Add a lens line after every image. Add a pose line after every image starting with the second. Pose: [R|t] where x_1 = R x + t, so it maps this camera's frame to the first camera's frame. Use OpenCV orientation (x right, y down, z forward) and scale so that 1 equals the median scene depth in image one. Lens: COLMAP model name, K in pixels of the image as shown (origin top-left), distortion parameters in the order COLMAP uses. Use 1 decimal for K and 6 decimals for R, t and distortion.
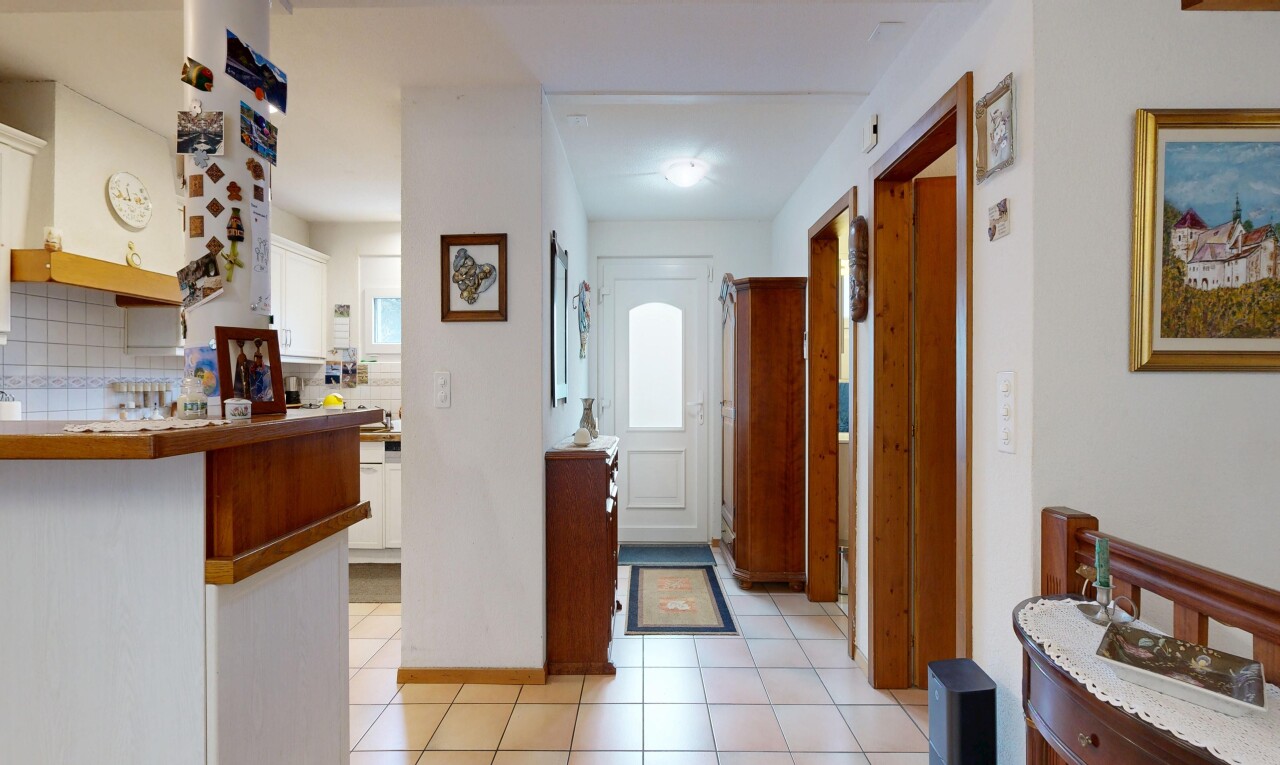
lens RADIAL K [[502.5, 0, 640.0], [0, 502.5, 382.5], [0, 0, 1]] dist [-0.000570, -0.000100]
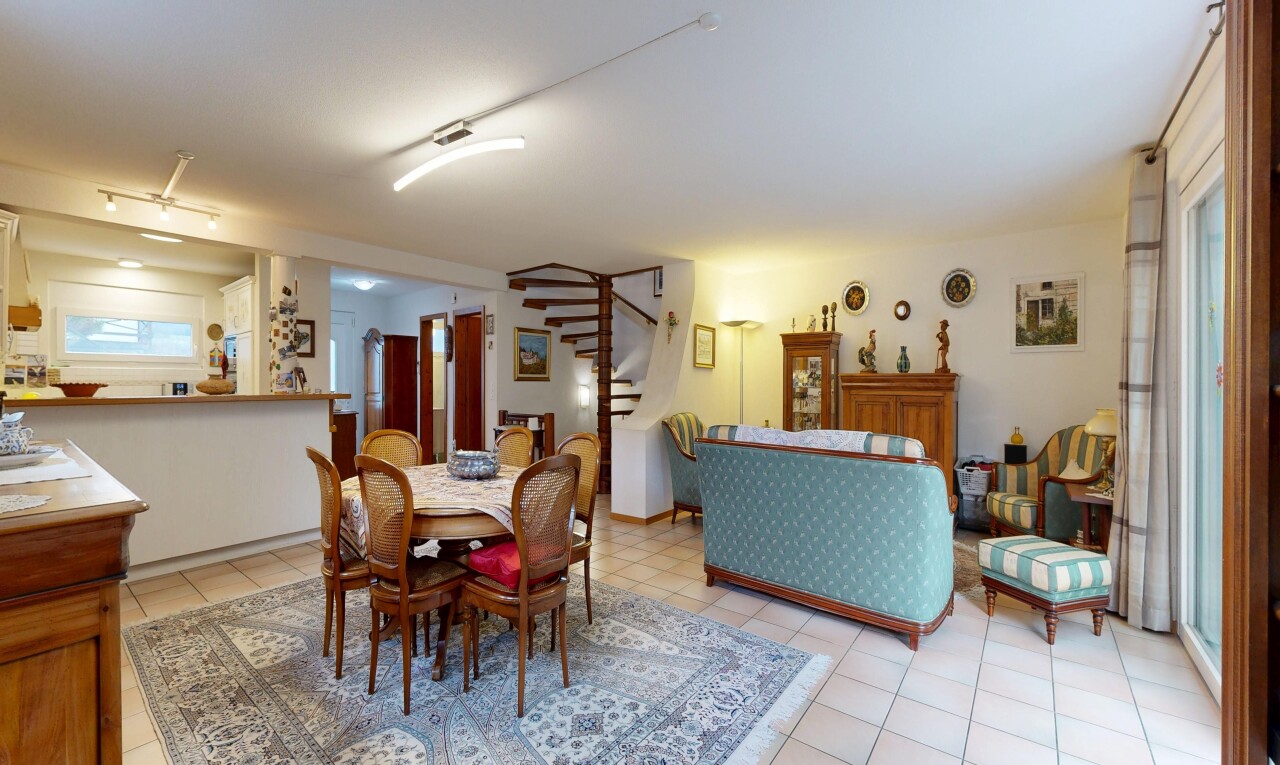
lens RADIAL K [[502.5, 0, 640.0], [0, 502.5, 382.5], [0, 0, 1]] dist [-0.000570, -0.000100]
pose [[0.609021, 0.000410, 0.793154, -1.208110], [-0.000693, 1.000000, 0.000015, -0.005019], [-0.793154, -0.000559, 0.609021, -1.659873]]
